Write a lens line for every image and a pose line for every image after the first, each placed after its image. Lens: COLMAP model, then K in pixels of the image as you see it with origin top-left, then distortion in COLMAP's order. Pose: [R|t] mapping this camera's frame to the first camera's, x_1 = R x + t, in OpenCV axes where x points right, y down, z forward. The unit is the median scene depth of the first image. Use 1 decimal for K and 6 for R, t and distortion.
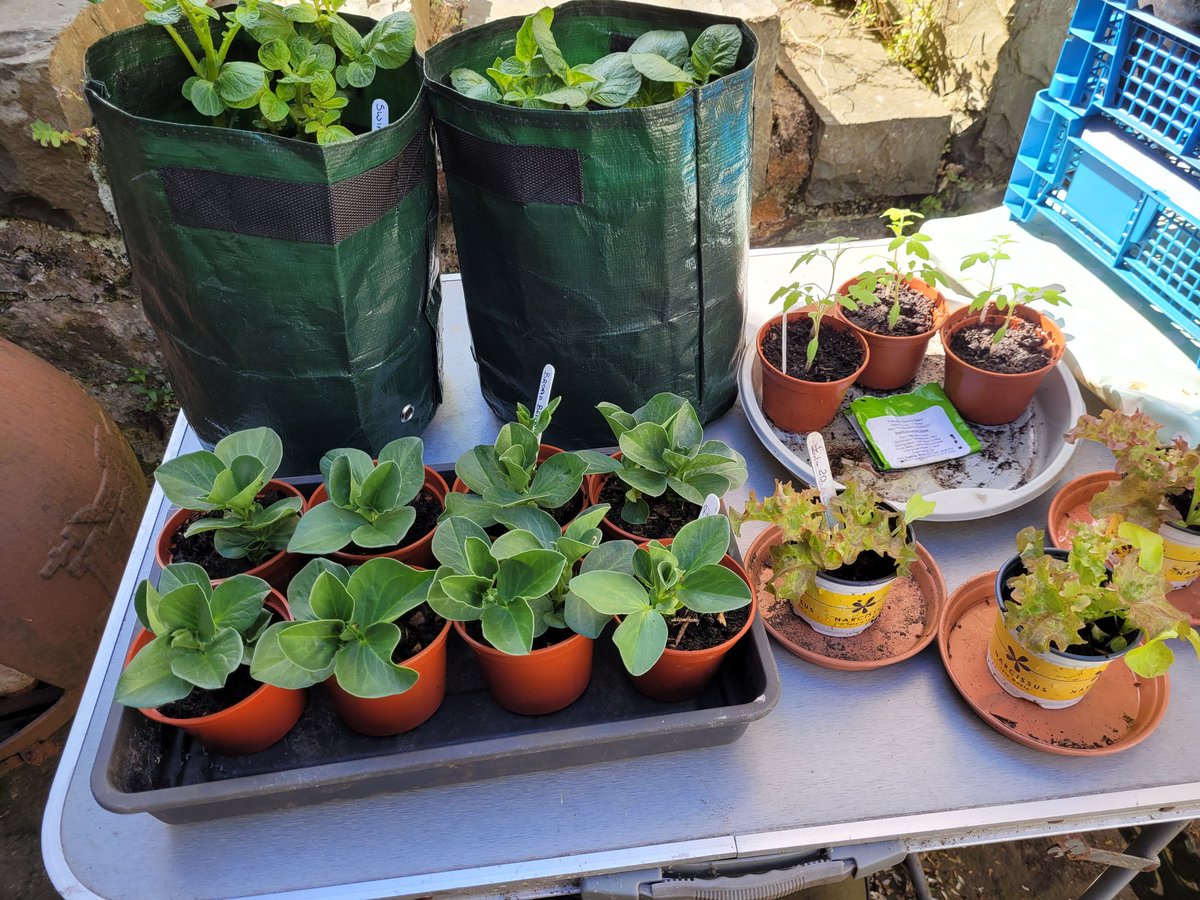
lens RADIAL K [[900.4, 0, 577.3], [0, 900.4, 449.8], [0, 0, 1]] dist [0.023350, -0.037674]
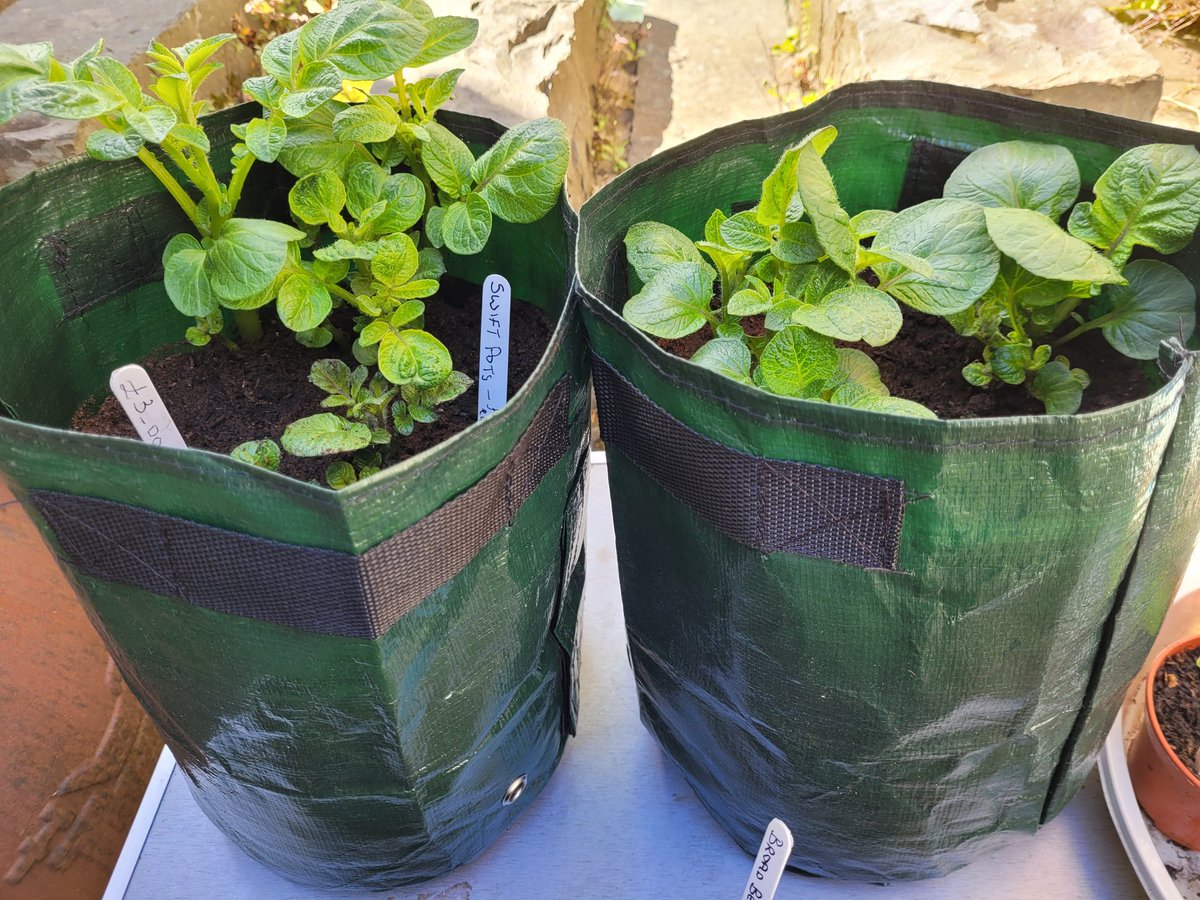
lens RADIAL K [[900.4, 0, 577.3], [0, 900.4, 449.8], [0, 0, 1]] dist [0.023350, -0.037674]
pose [[0.986186, 0.064128, -0.152727, -0.076871], [-0.061020, 0.997825, 0.024954, -0.295930], [0.153995, -0.015290, 0.987953, 0.452306]]
